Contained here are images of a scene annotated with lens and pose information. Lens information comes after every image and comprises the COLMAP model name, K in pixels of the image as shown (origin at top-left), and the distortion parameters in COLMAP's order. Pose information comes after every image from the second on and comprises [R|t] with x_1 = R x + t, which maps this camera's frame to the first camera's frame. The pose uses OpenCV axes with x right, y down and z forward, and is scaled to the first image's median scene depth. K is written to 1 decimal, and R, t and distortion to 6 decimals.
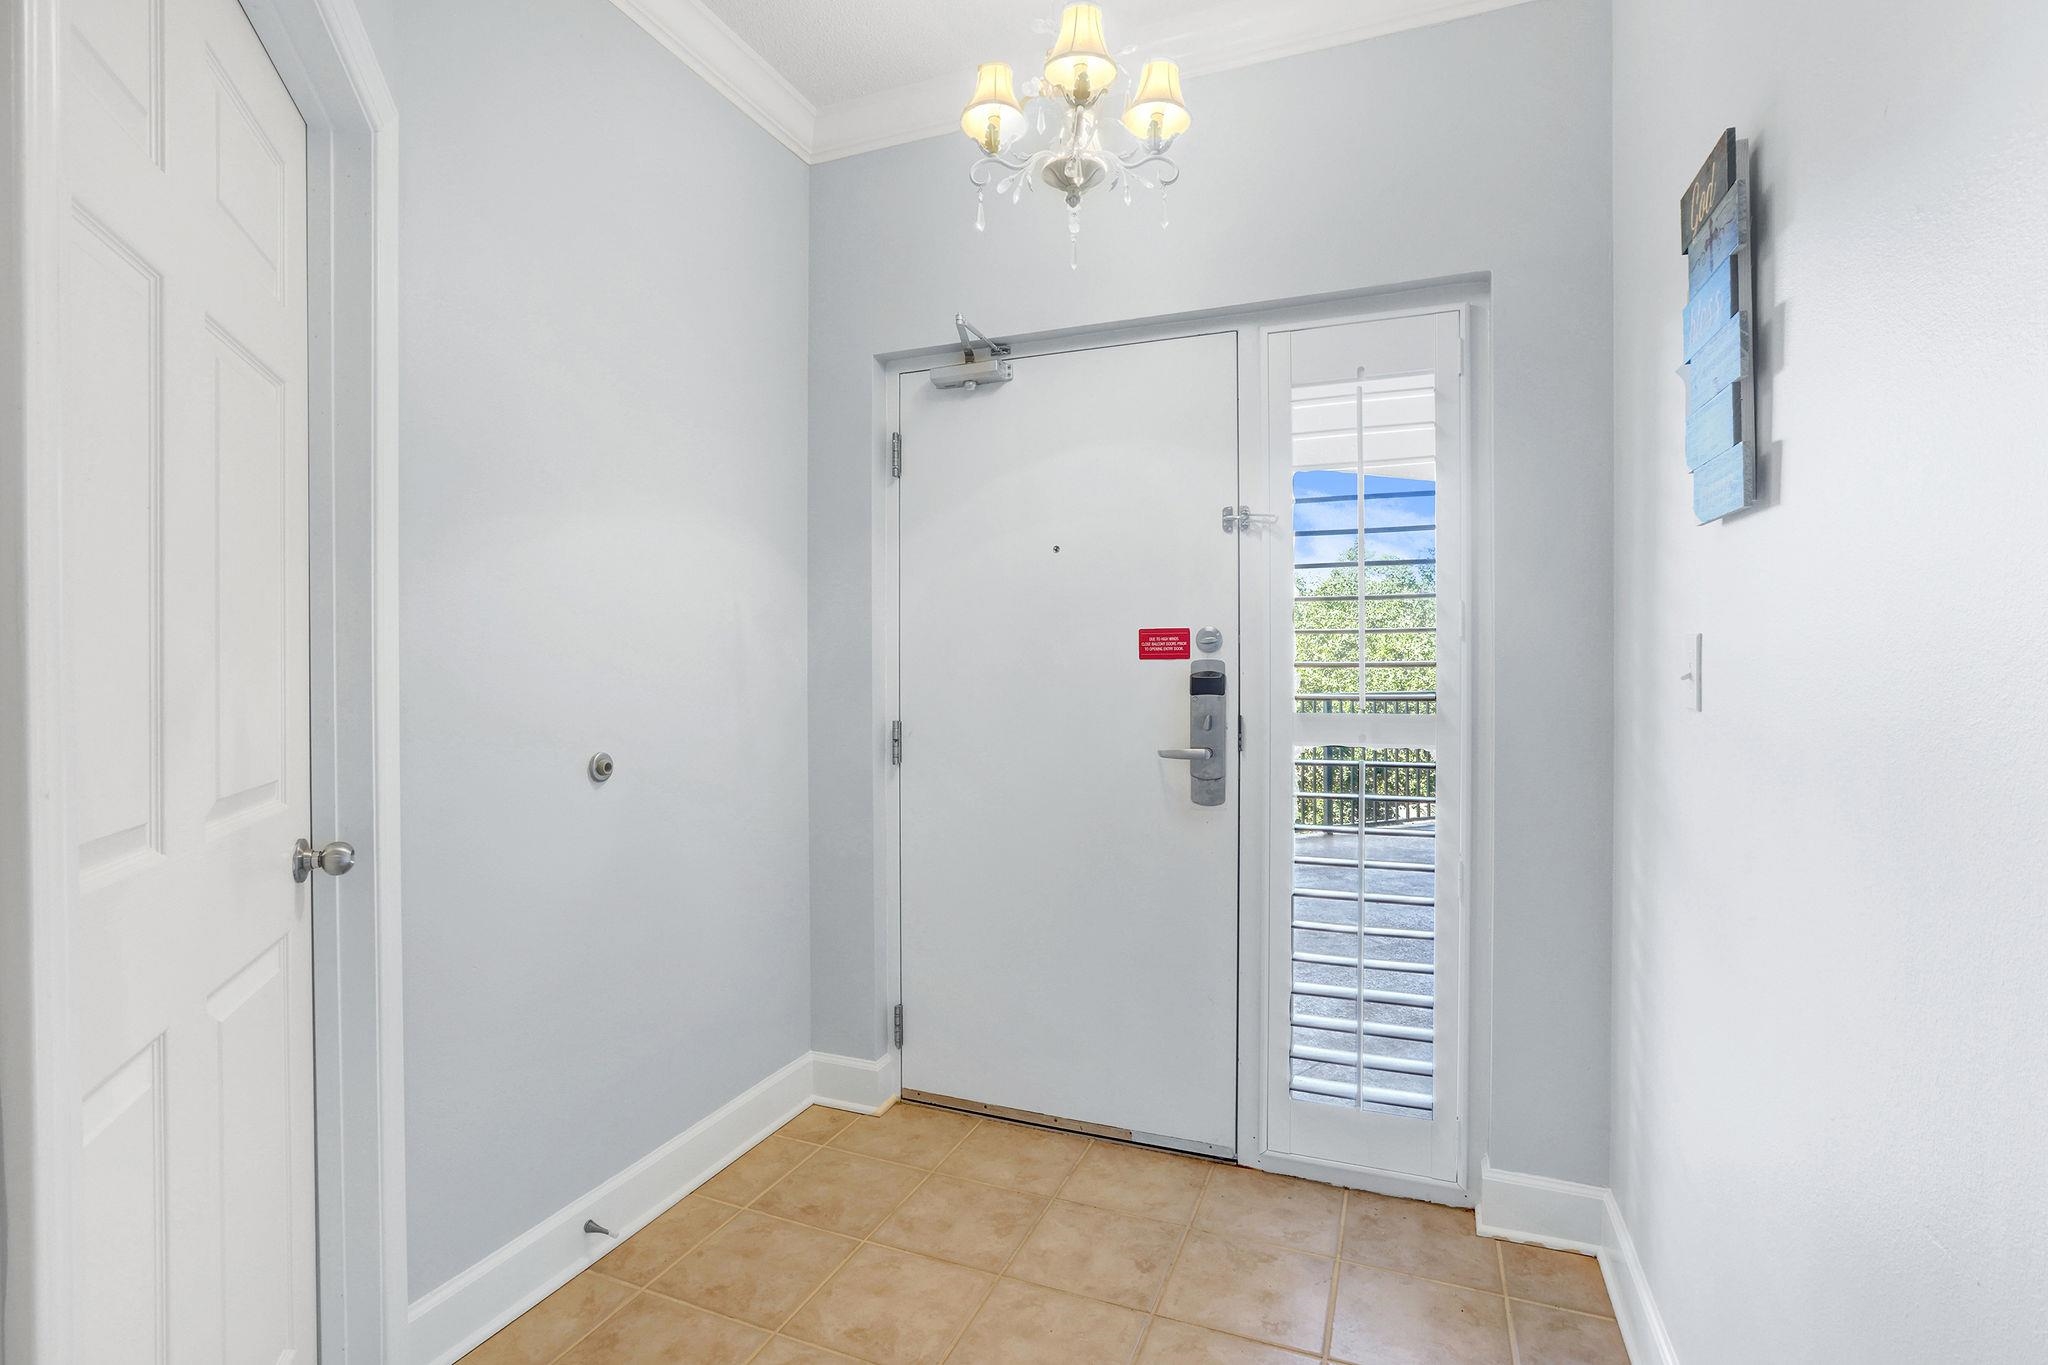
lens RADIAL K [[972.6, 0, 1017.8], [0, 972.6, 674.2], [0, 0, 1]] dist [-0.058020, 0.032593]
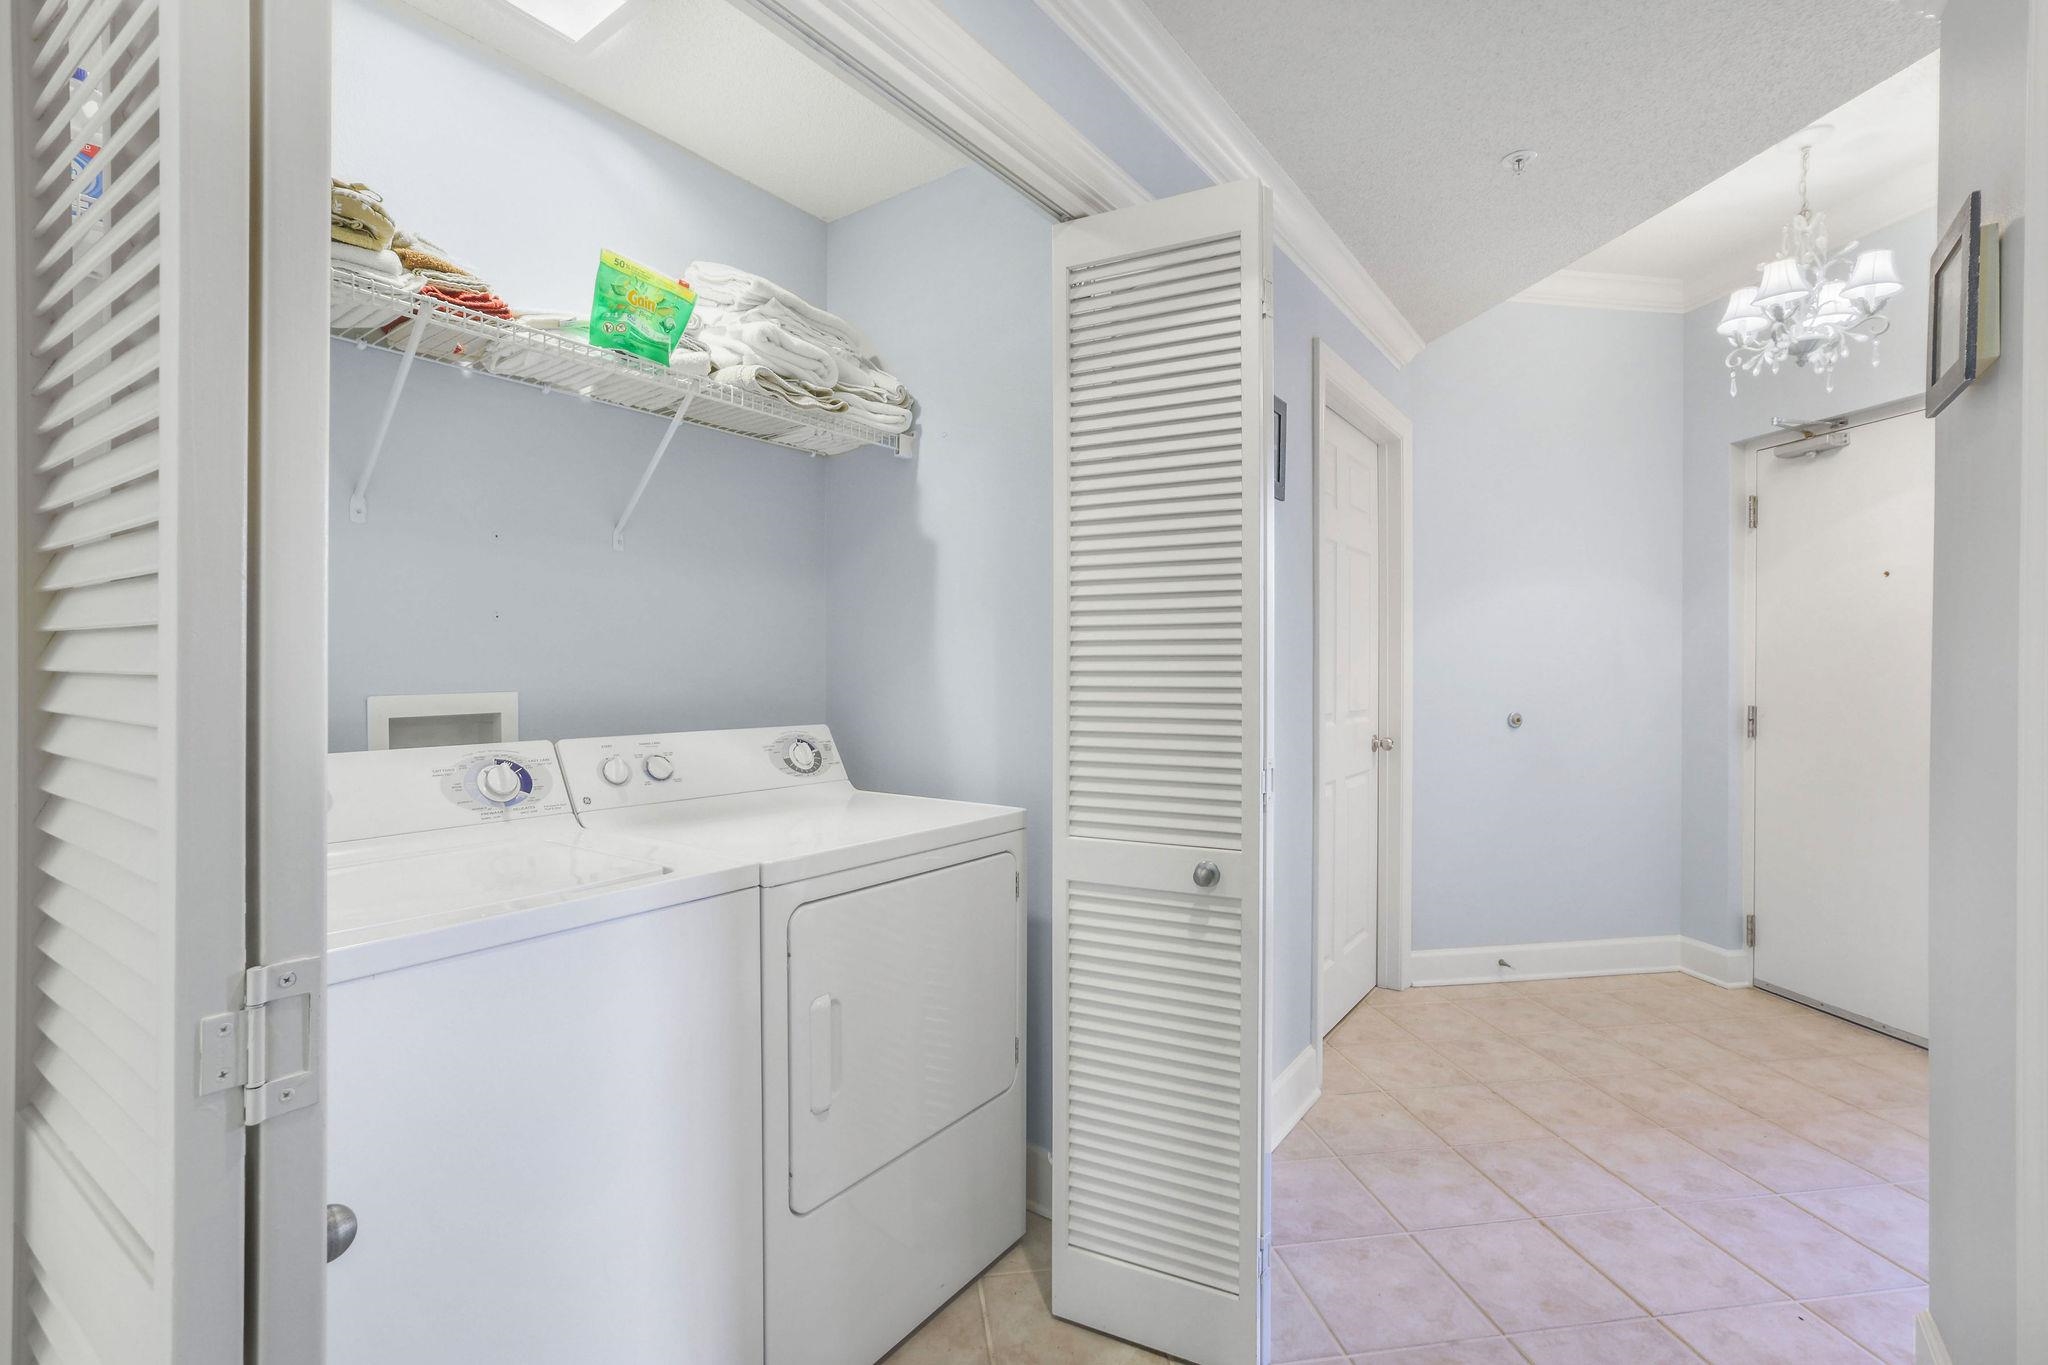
lens RADIAL K [[954.8, 0, 1019.0], [0, 954.8, 668.1], [0, 0, 1]] dist [-0.063703, 0.038990]
pose [[0.521167, 0.001633, -0.853453, 0.476765], [-0.011304, 0.999924, -0.004990, 0.013462], [0.853380, 0.012248, 0.521146, -0.592266]]
